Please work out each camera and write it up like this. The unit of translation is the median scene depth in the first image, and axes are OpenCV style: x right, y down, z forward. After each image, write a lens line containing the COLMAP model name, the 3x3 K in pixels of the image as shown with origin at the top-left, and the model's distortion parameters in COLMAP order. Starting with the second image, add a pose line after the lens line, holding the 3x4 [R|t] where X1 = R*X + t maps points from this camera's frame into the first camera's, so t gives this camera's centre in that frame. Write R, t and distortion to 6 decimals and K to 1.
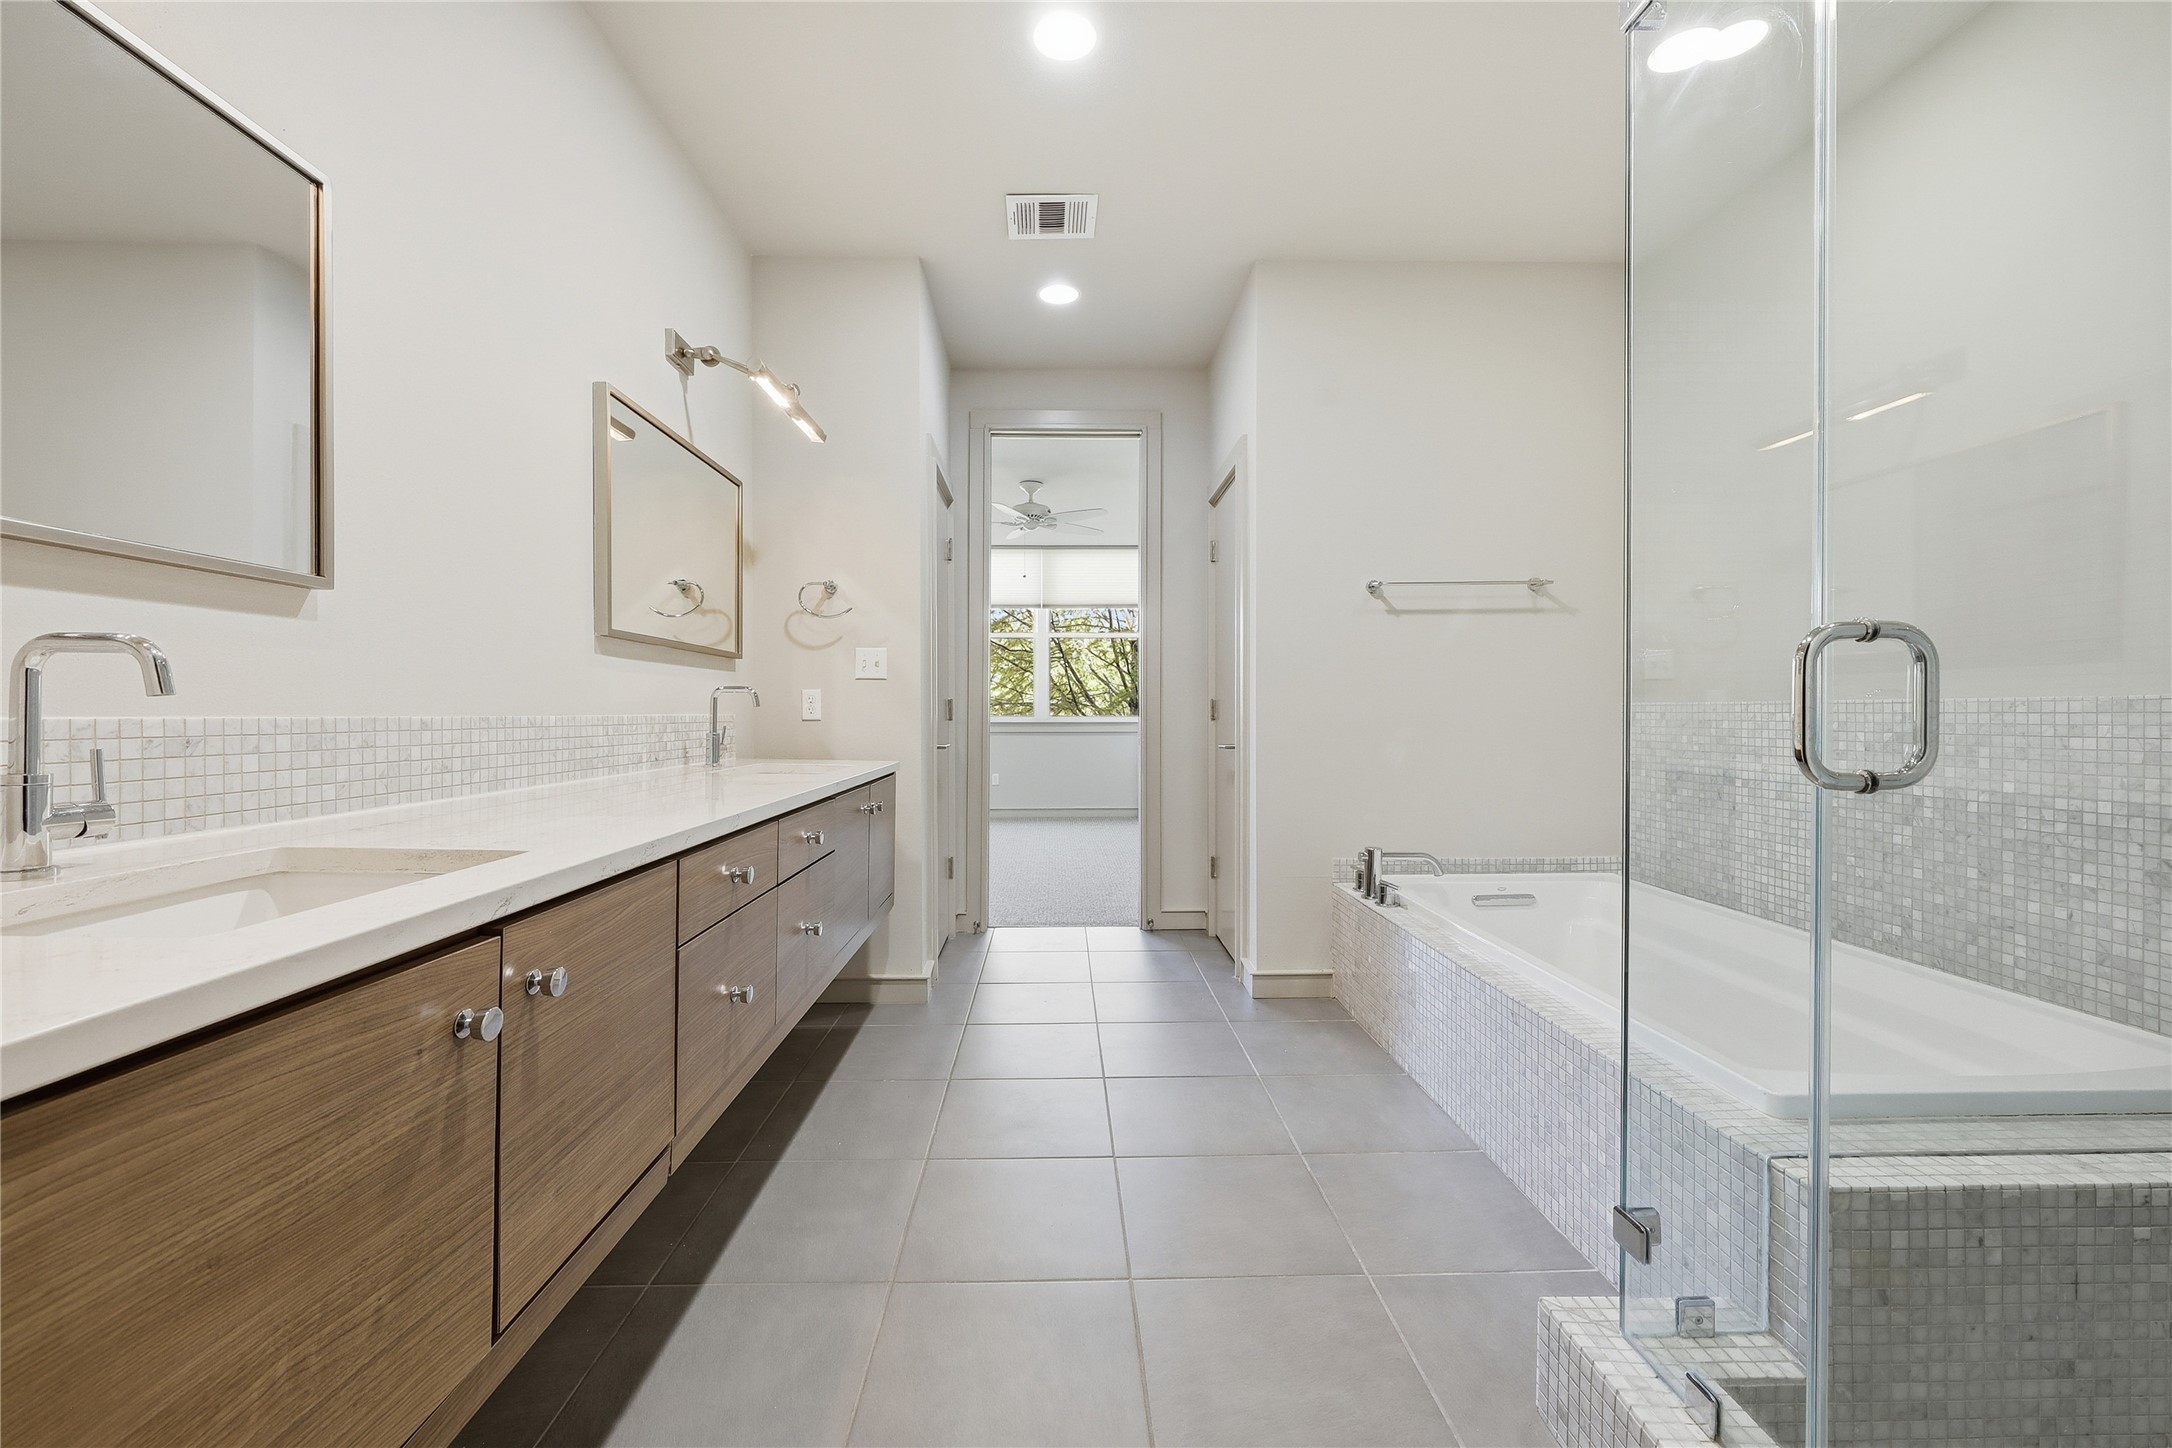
lens RADIAL K [[882.7, 0, 1091.0], [0, 882.7, 725.4], [0, 0, 1]] dist [-0.001822, -0.000490]
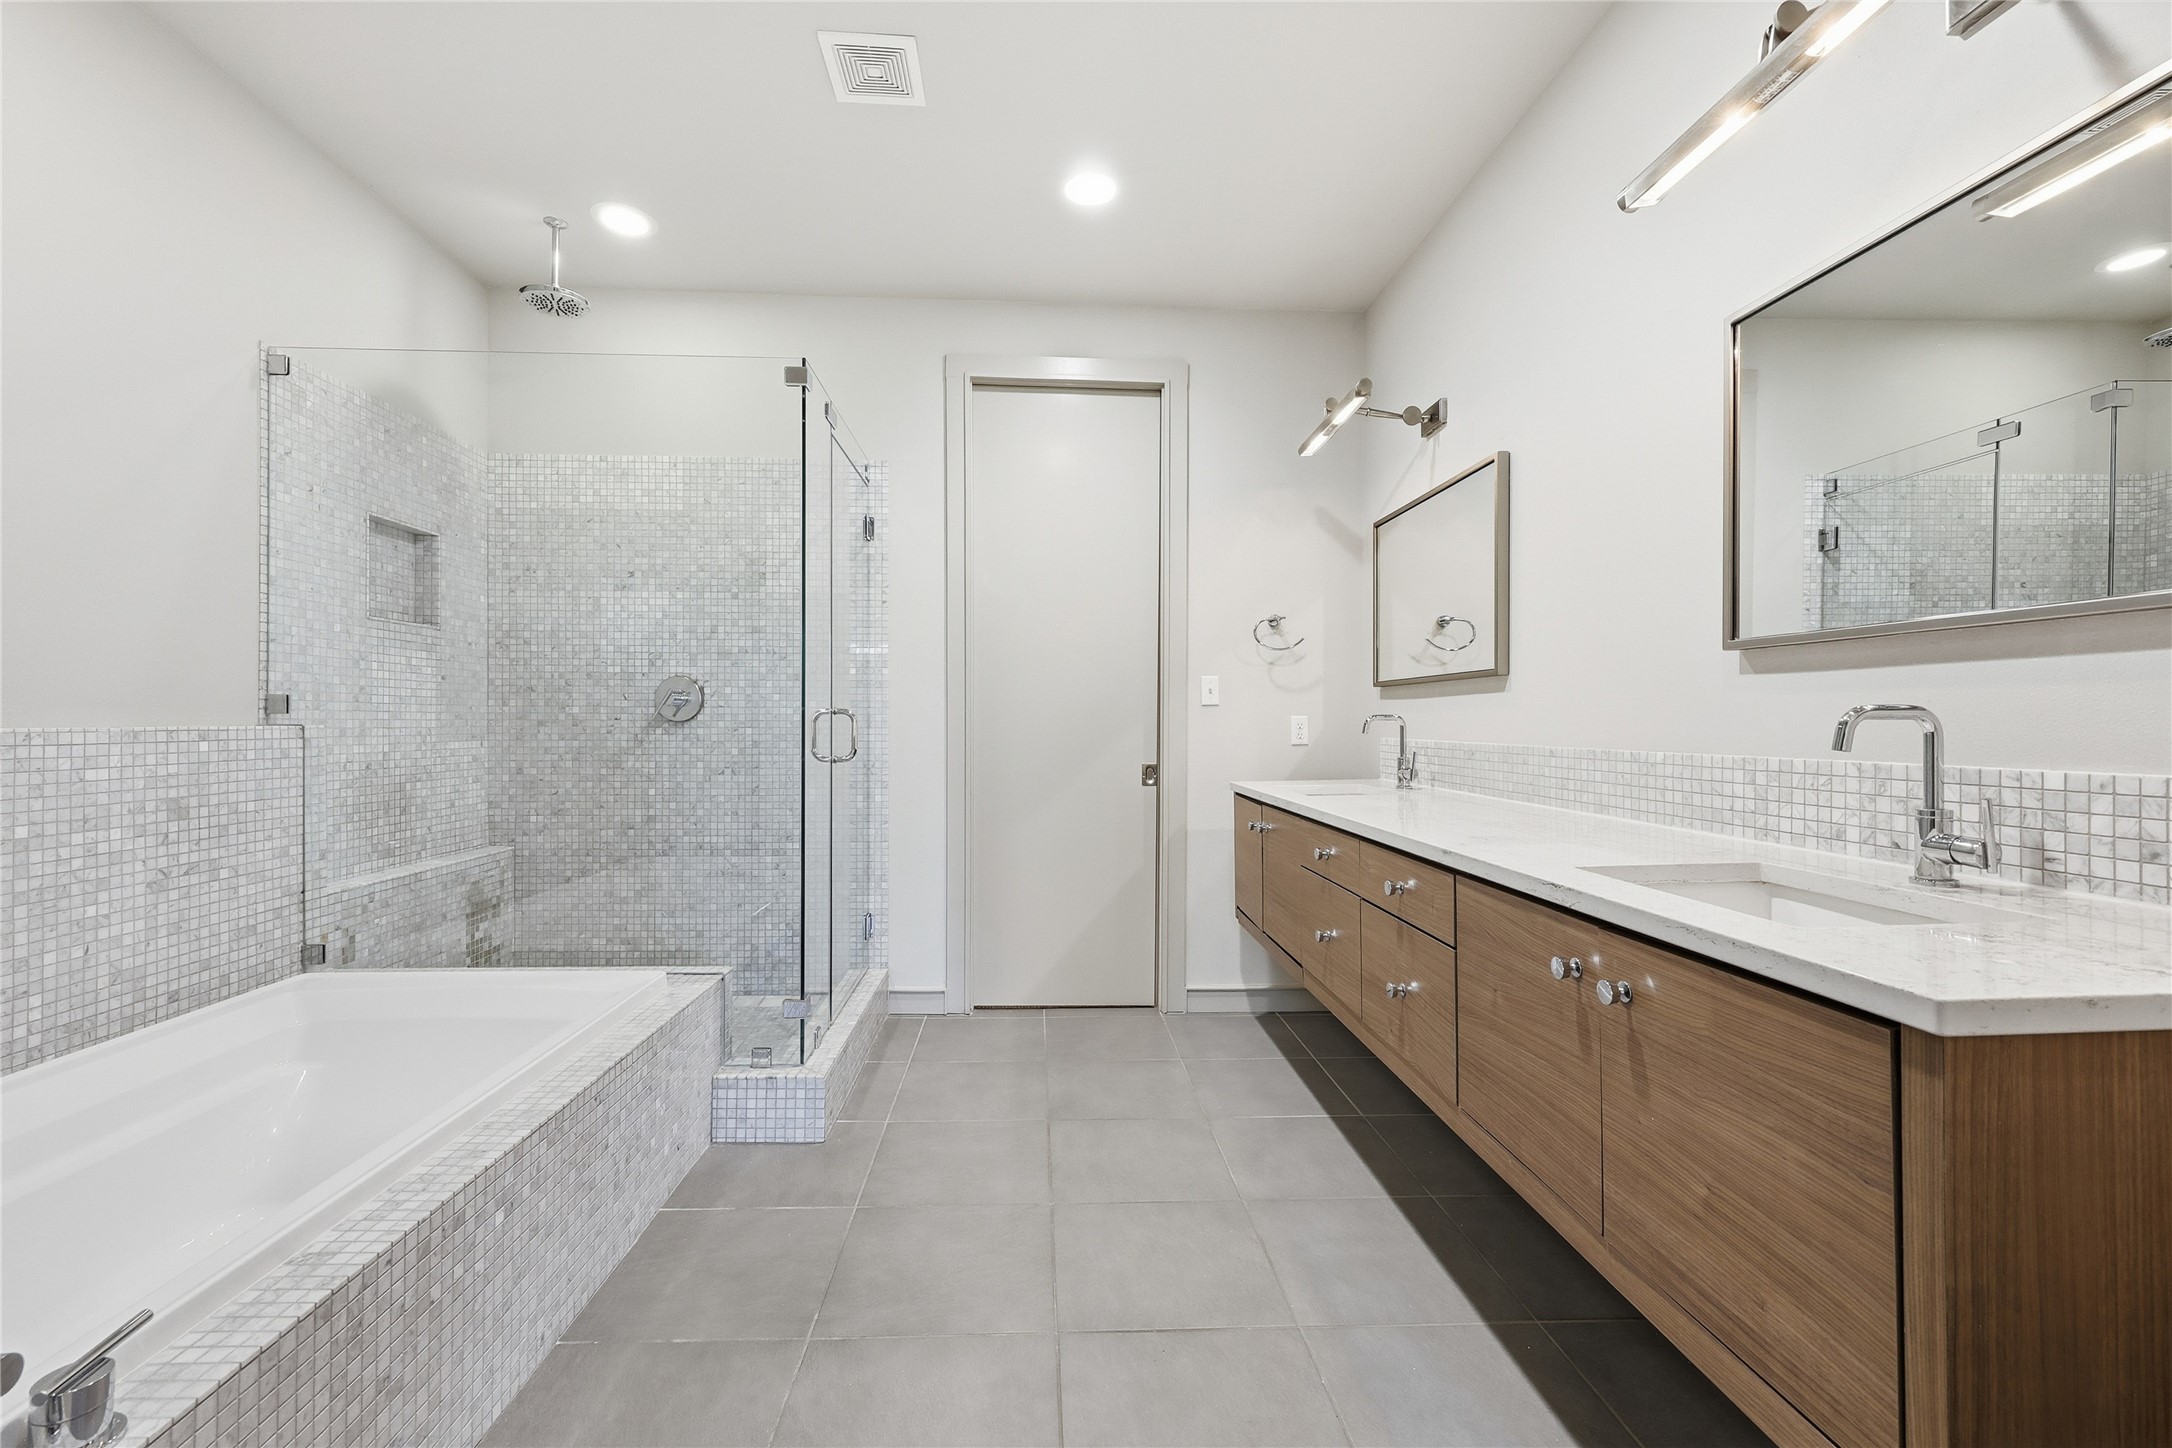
lens RADIAL K [[882.7, 0, 1108.8], [0, 882.7, 729.0], [0, 0, 1]] dist [-0.001822, -0.000490]
pose [[-0.999248, -0.002824, -0.038664, 0.011137], [-0.003587, 0.999800, 0.019671, -0.054965], [0.038600, 0.019795, -0.999059, 2.035425]]
